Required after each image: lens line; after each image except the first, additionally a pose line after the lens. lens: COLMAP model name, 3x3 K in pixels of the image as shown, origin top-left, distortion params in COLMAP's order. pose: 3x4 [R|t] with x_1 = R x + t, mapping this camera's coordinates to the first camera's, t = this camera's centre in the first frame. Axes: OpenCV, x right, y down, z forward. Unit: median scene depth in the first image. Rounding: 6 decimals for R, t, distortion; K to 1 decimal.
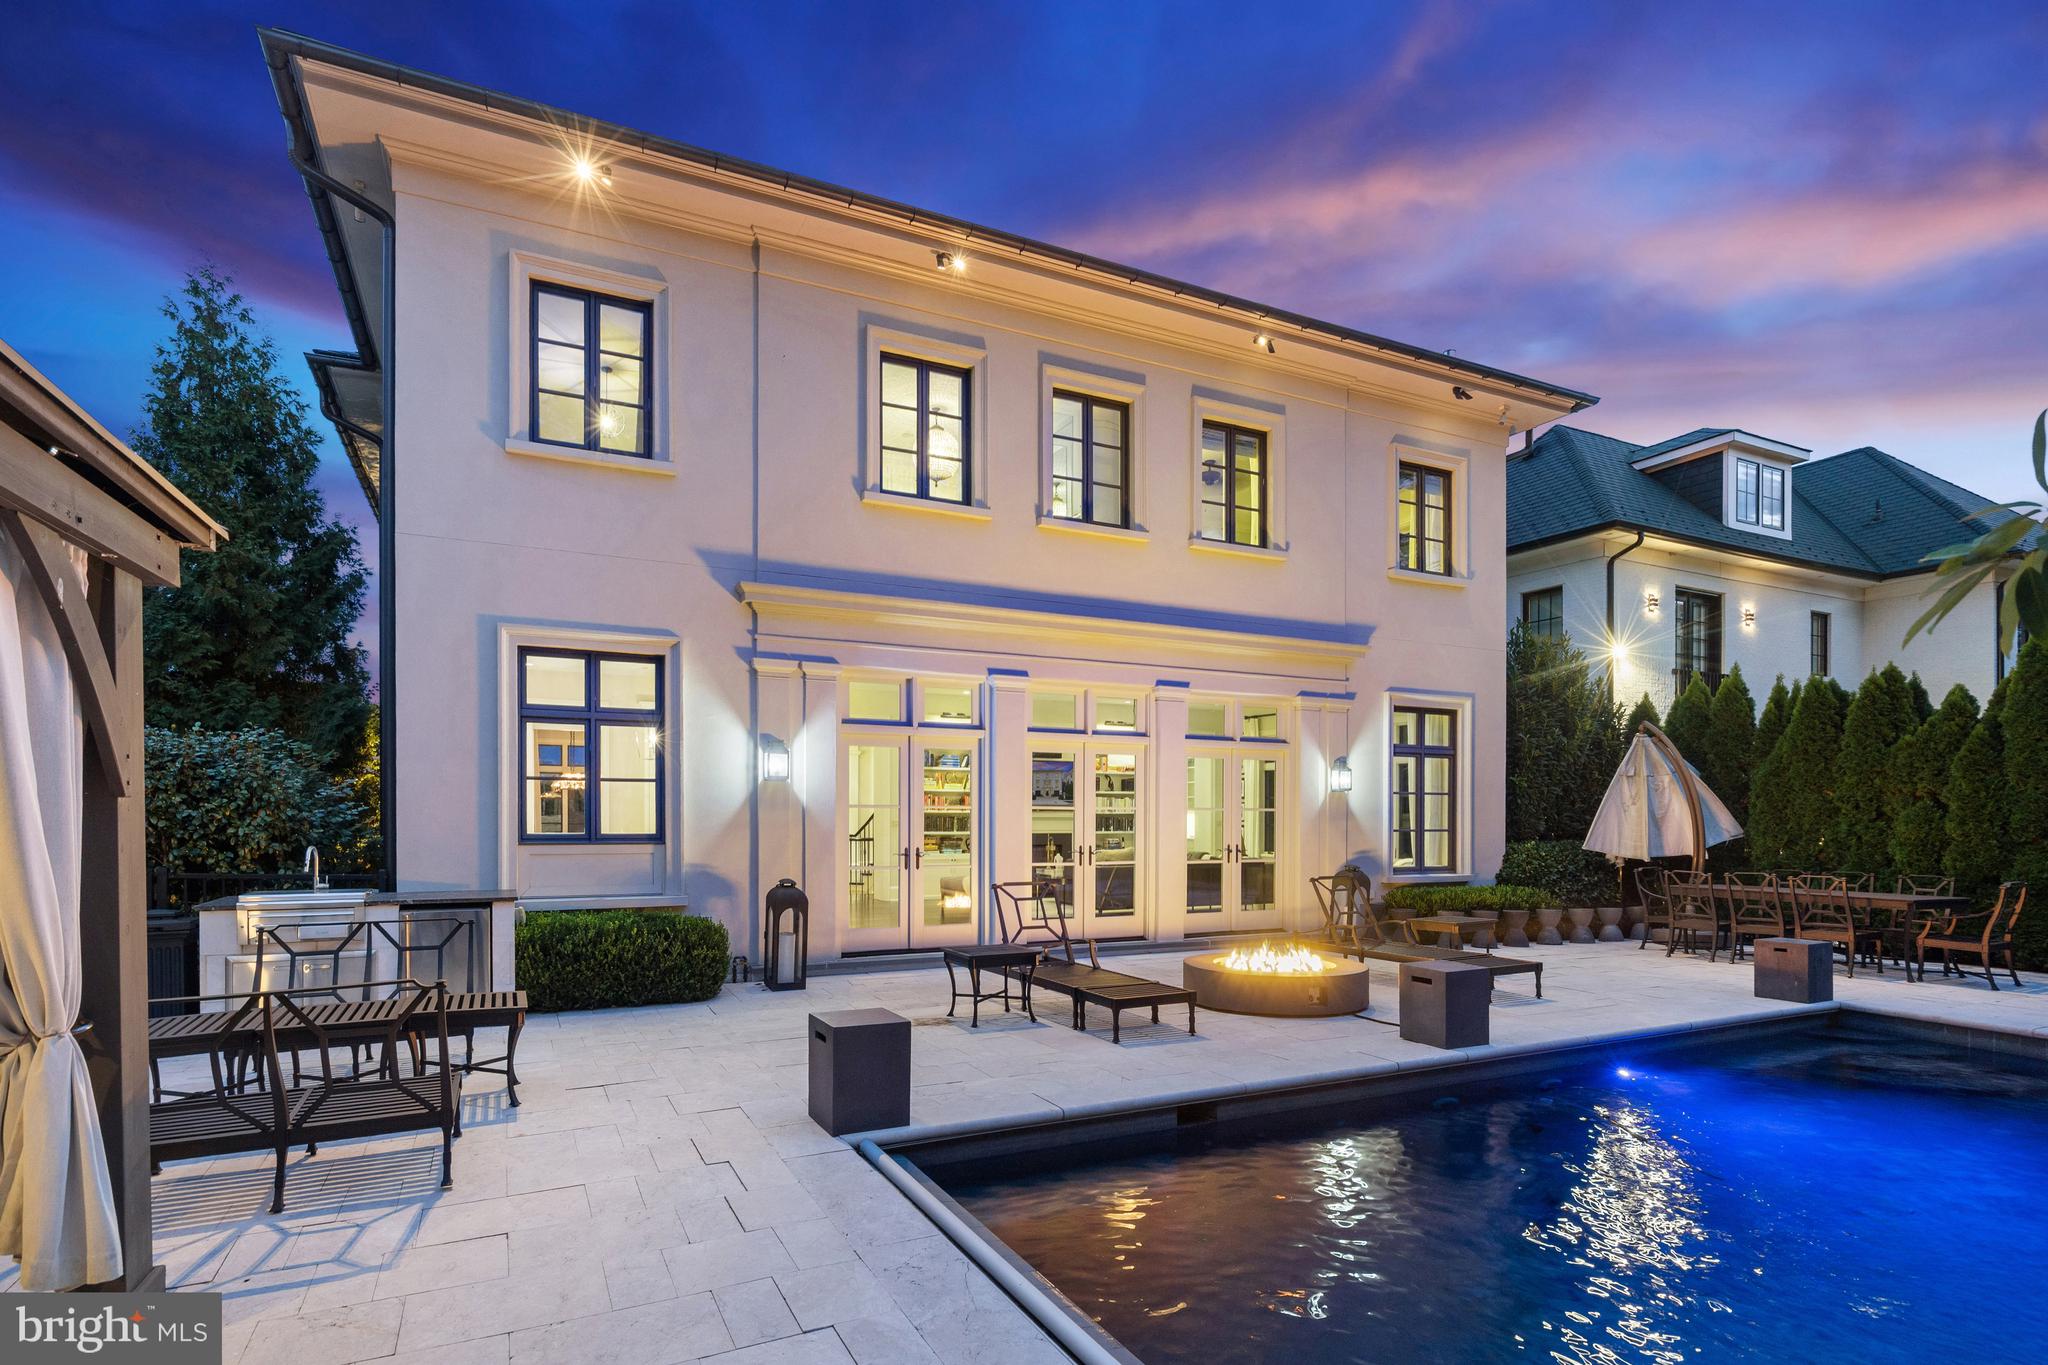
lens RADIAL K [[1030.8, 0, 1014.0], [0, 1030.8, 827.7], [0, 0, 1]] dist [-0.002644, -0.000177]
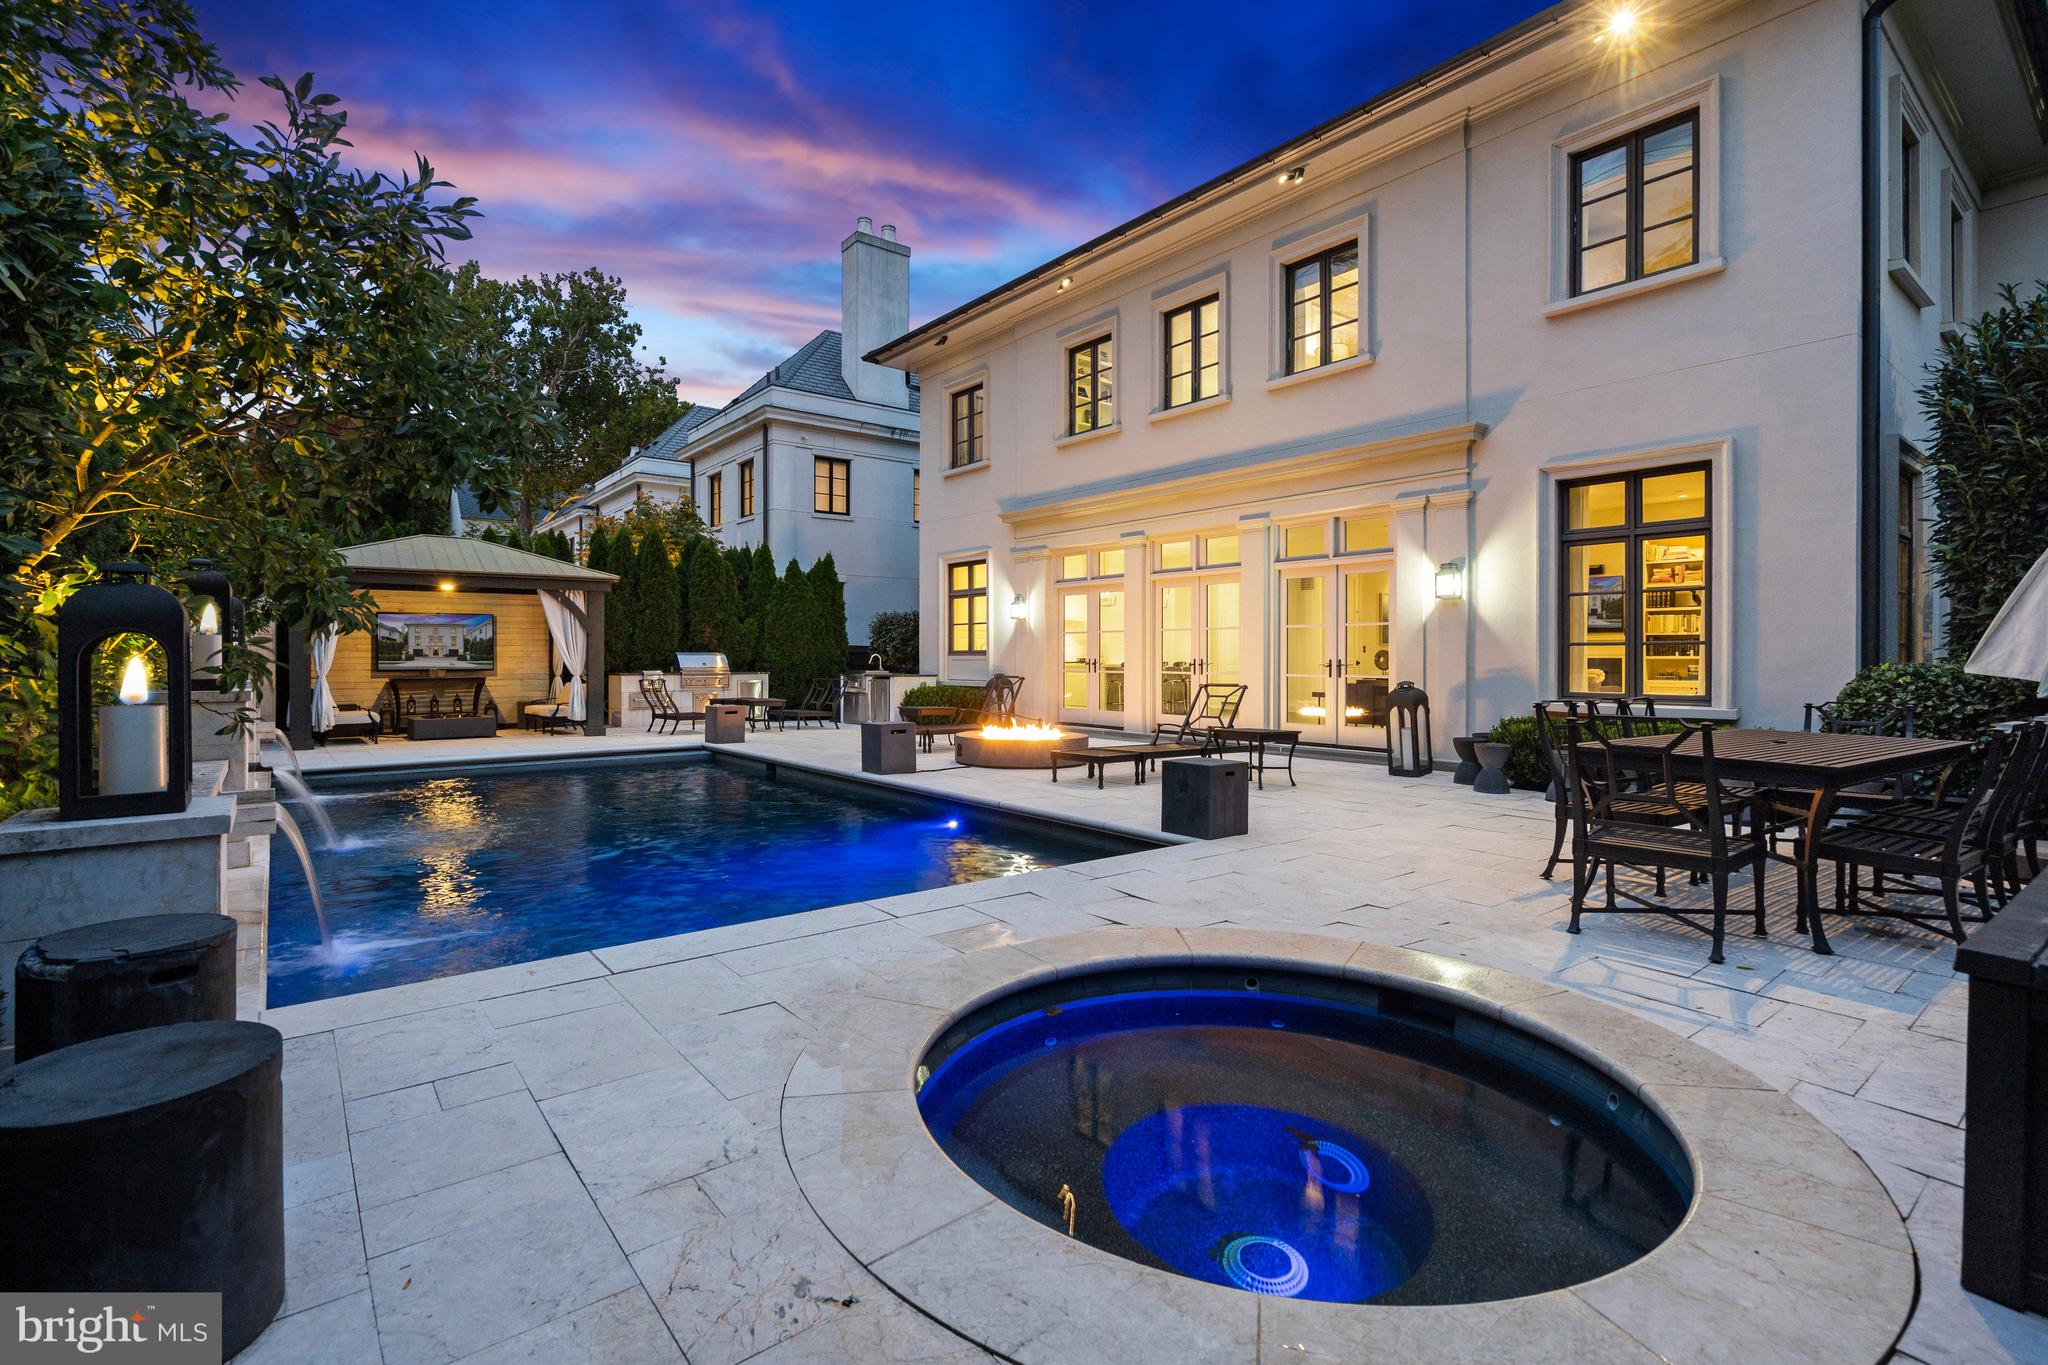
lens RADIAL K [[965.7, 0, 1056.6], [0, 965.7, 648.1], [0, 0, 1]] dist [-0.032325, -0.000142]
pose [[0.226604, 0.000511, -0.973987, 1.015663], [0.012579, 0.999915, 0.003452, -0.001678], [0.973906, -0.013034, 0.226578, 0.488483]]
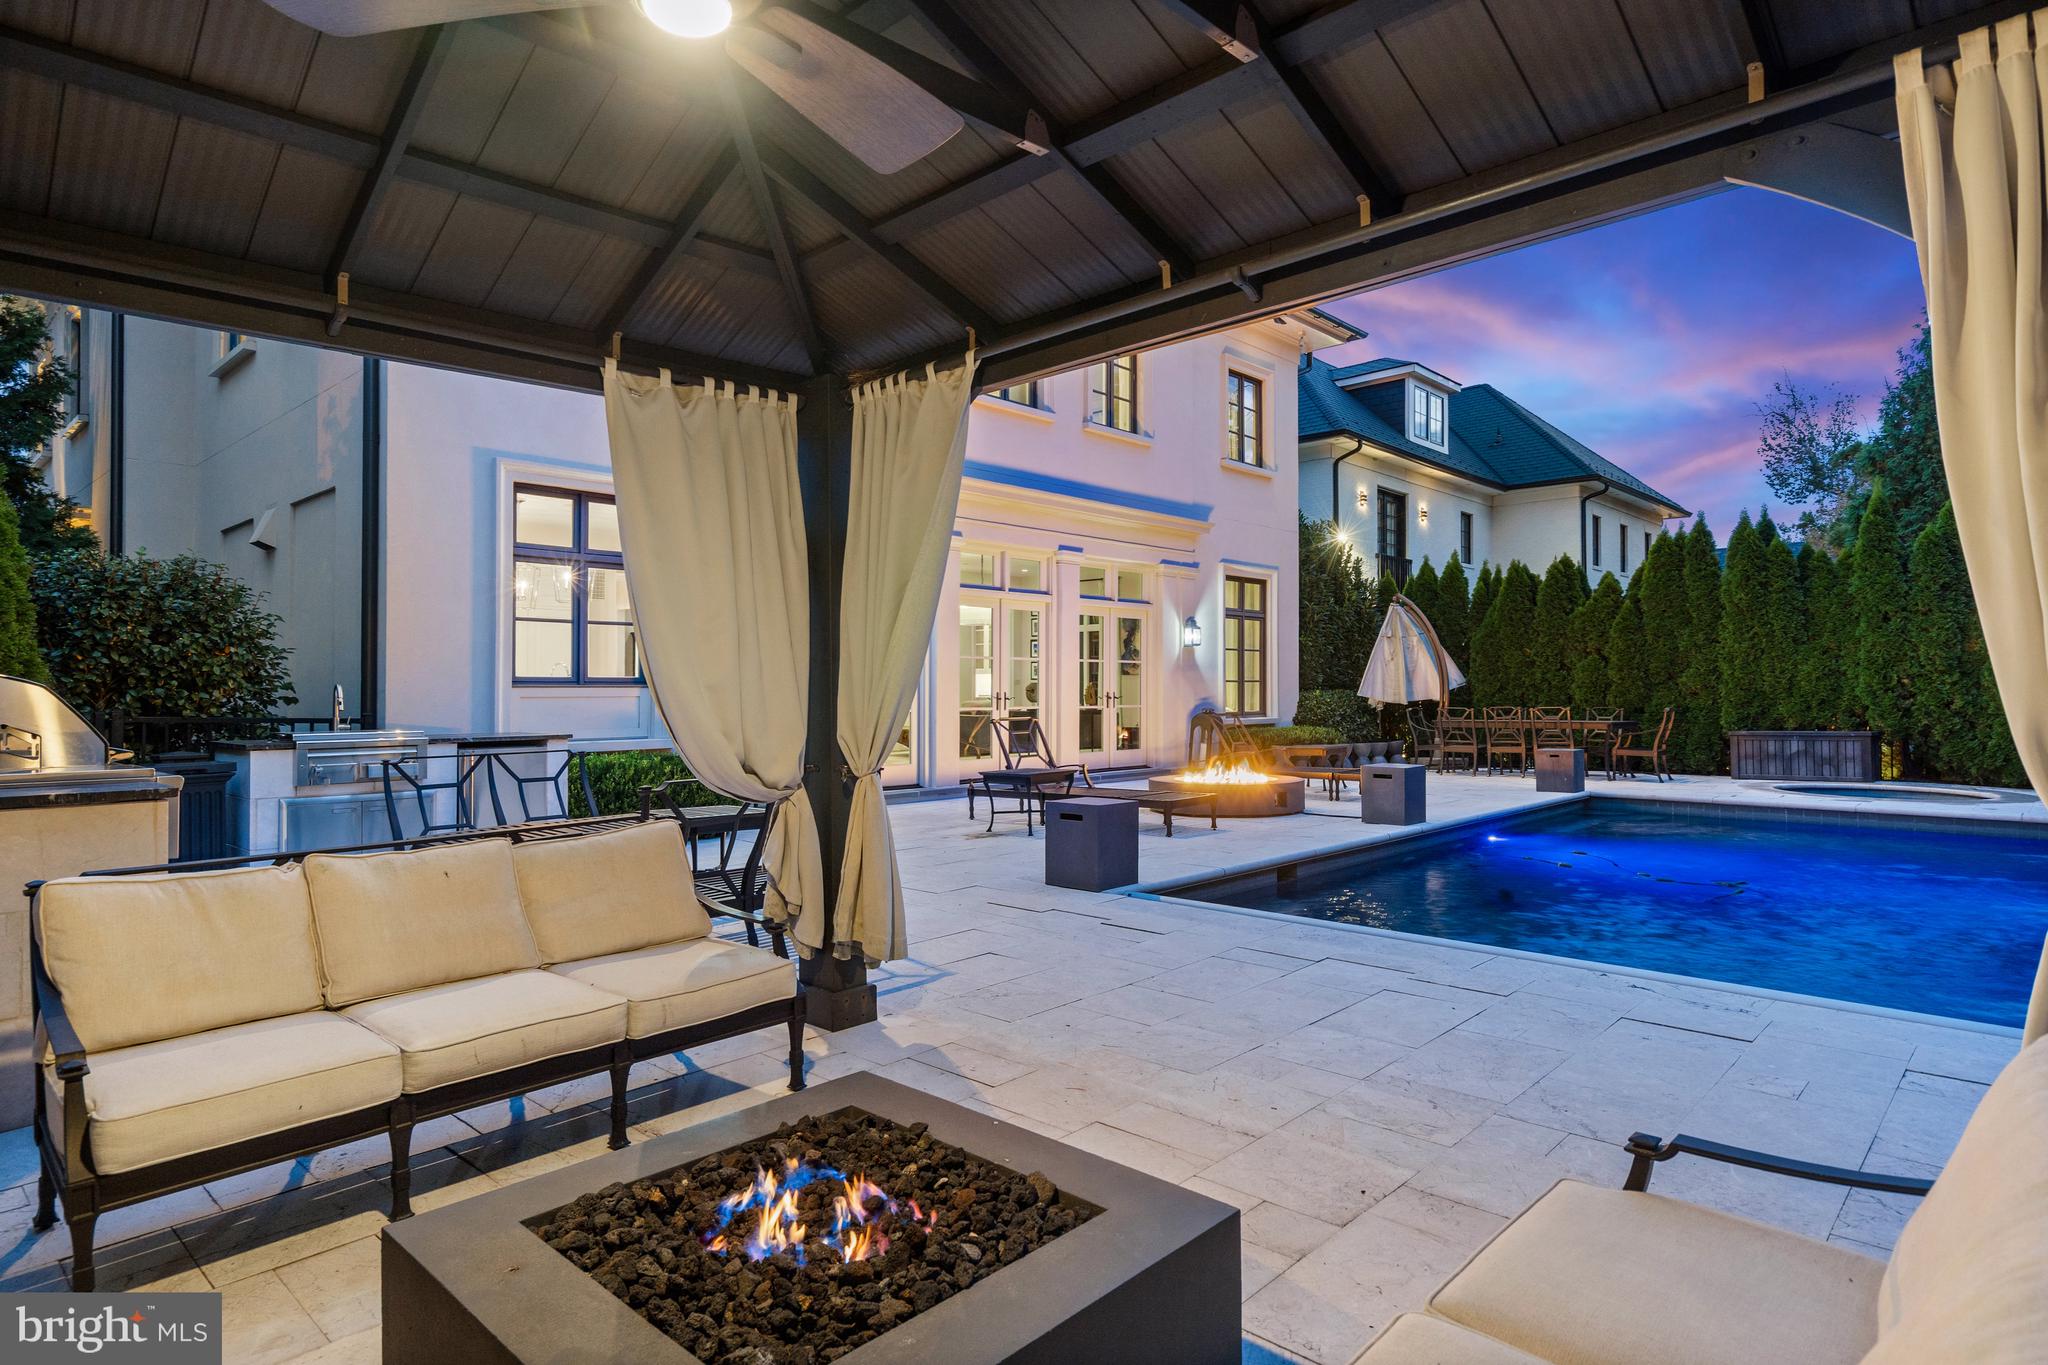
lens RADIAL K [[1043.4, 0, 1067.2], [0, 1043.4, 683.5], [0, 0, 1]] dist [0.000838, 0.000031]
pose [[0.941369, -0.004166, 0.337354, -0.211117], [0.008630, 0.999894, -0.011735, 0.019101], [-0.337269, 0.013958, 0.941305, -0.064561]]
